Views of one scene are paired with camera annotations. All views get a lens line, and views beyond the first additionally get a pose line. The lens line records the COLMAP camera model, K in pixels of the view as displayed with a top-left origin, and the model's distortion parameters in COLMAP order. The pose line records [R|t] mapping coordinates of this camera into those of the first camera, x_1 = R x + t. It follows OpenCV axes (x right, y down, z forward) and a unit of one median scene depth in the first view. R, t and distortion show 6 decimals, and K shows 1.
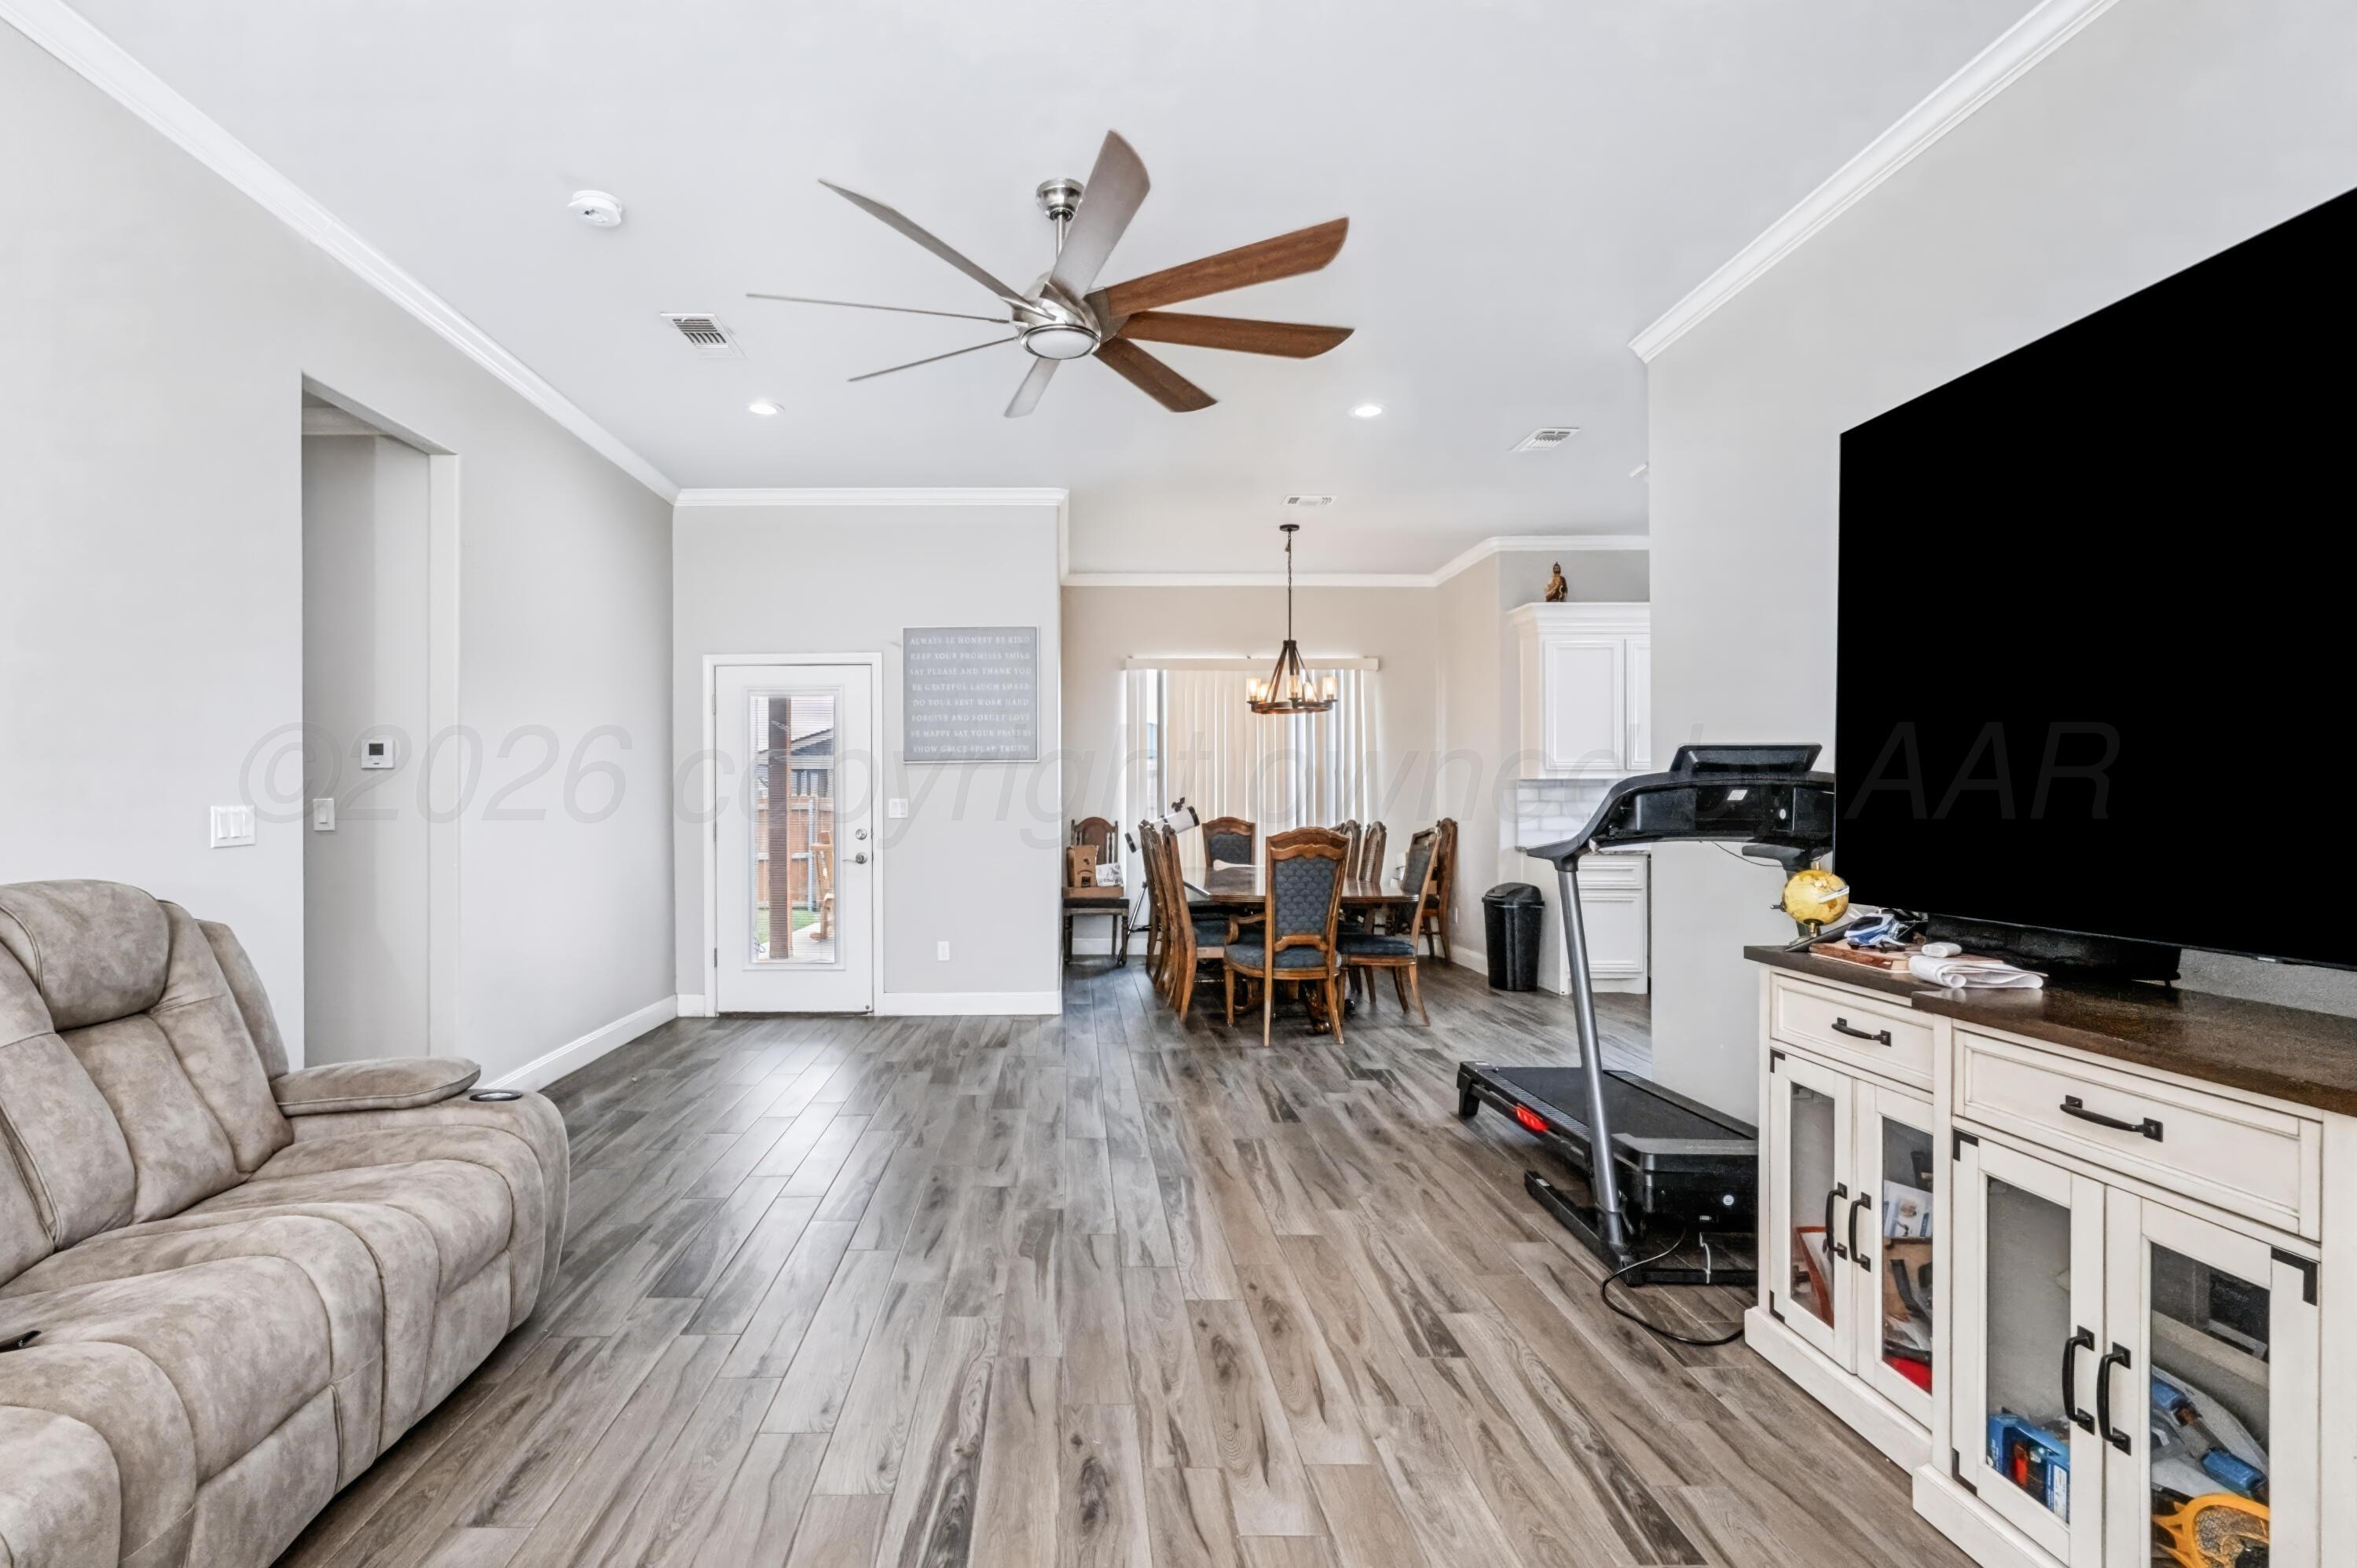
lens RADIAL K [[1083.4, 0, 1161.0], [0, 1083.4, 801.3], [0, 0, 1]] dist [-0.004633, -0.000534]
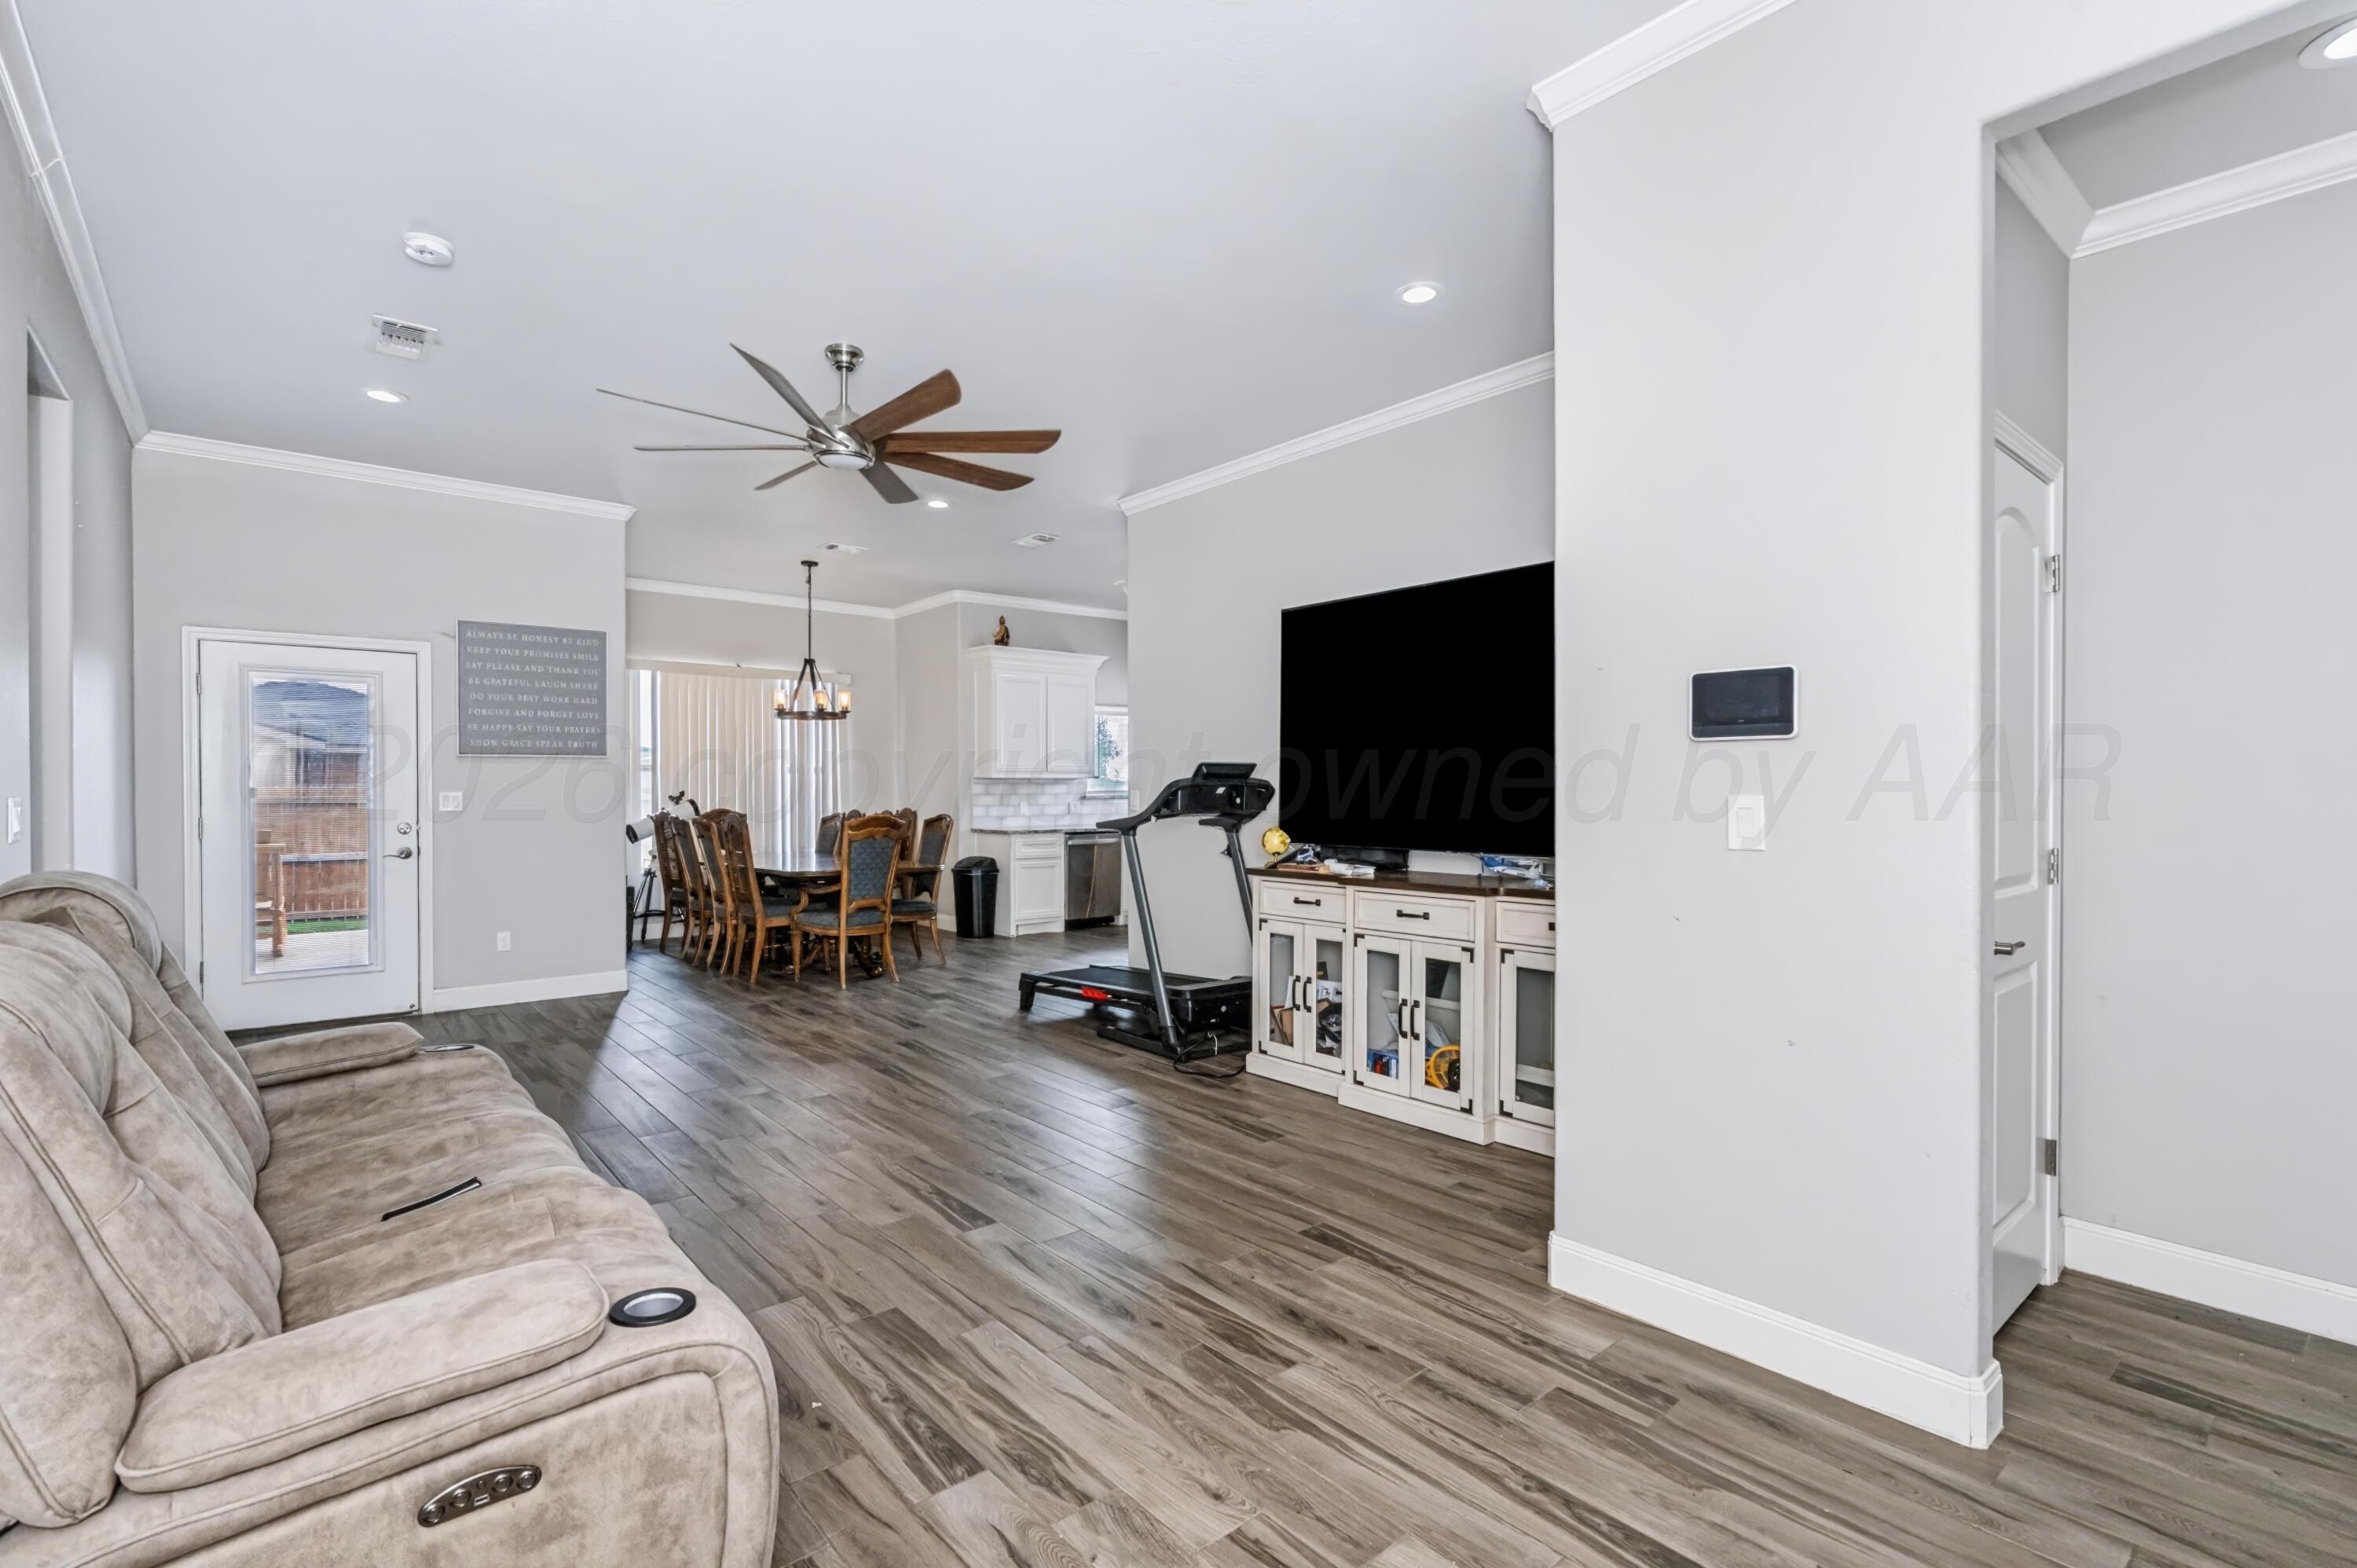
lens RADIAL K [[1083.4, 0, 1189.3], [0, 1083.4, 789.2], [0, 0, 1]] dist [-0.004633, -0.000534]
pose [[0.776861, 0.005735, 0.629646, -0.622408], [-0.000417, 0.999963, -0.008593, 0.007928], [-0.629672, 0.006412, 0.776835, -0.363580]]
